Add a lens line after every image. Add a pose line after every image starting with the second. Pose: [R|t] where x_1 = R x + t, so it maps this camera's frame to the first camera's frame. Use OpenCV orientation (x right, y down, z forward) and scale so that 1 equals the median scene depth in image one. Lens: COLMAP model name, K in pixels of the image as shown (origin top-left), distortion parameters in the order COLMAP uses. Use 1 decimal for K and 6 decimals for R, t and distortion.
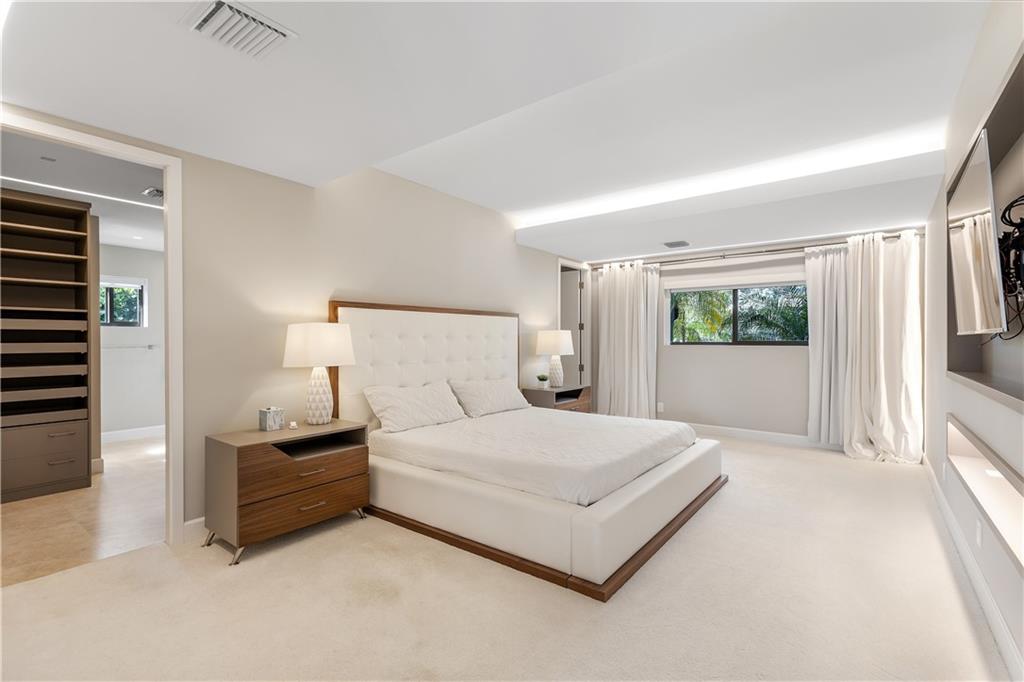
lens RADIAL K [[457.9, 0, 512.7], [0, 457.9, 343.8], [0, 0, 1]] dist [0.000489, -0.000189]
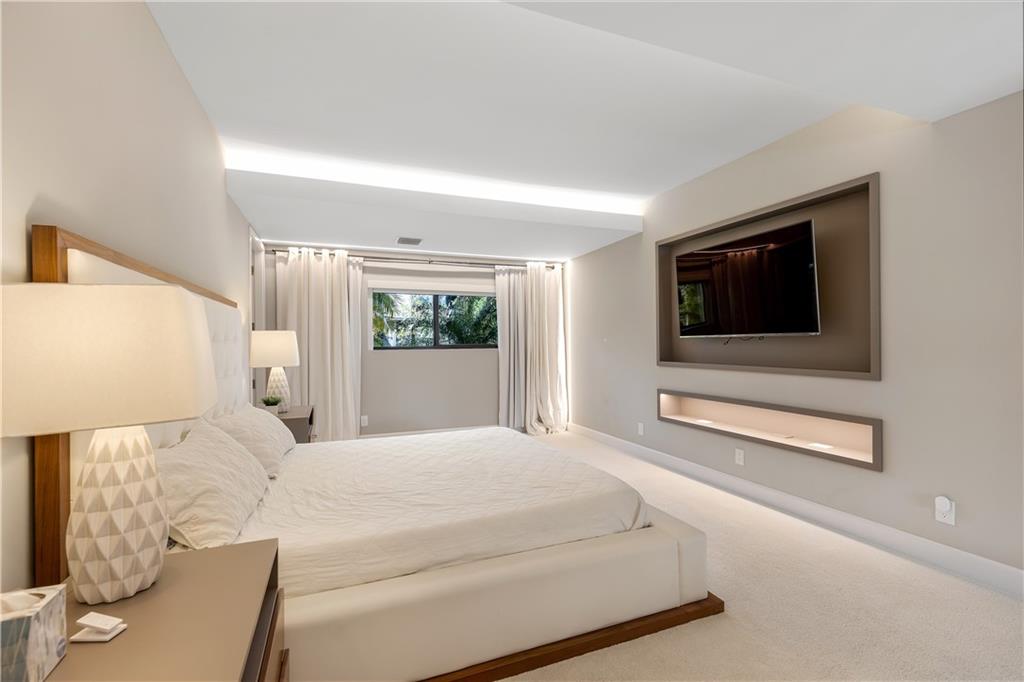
lens RADIAL K [[457.9, 0, 512.7], [0, 457.9, 343.8], [0, 0, 1]] dist [0.000489, -0.000189]
pose [[0.500928, -0.003911, 0.865480, -0.355713], [0.018477, 0.999810, -0.006176, 0.001061], [-0.865292, 0.019086, 0.500905, 0.368230]]
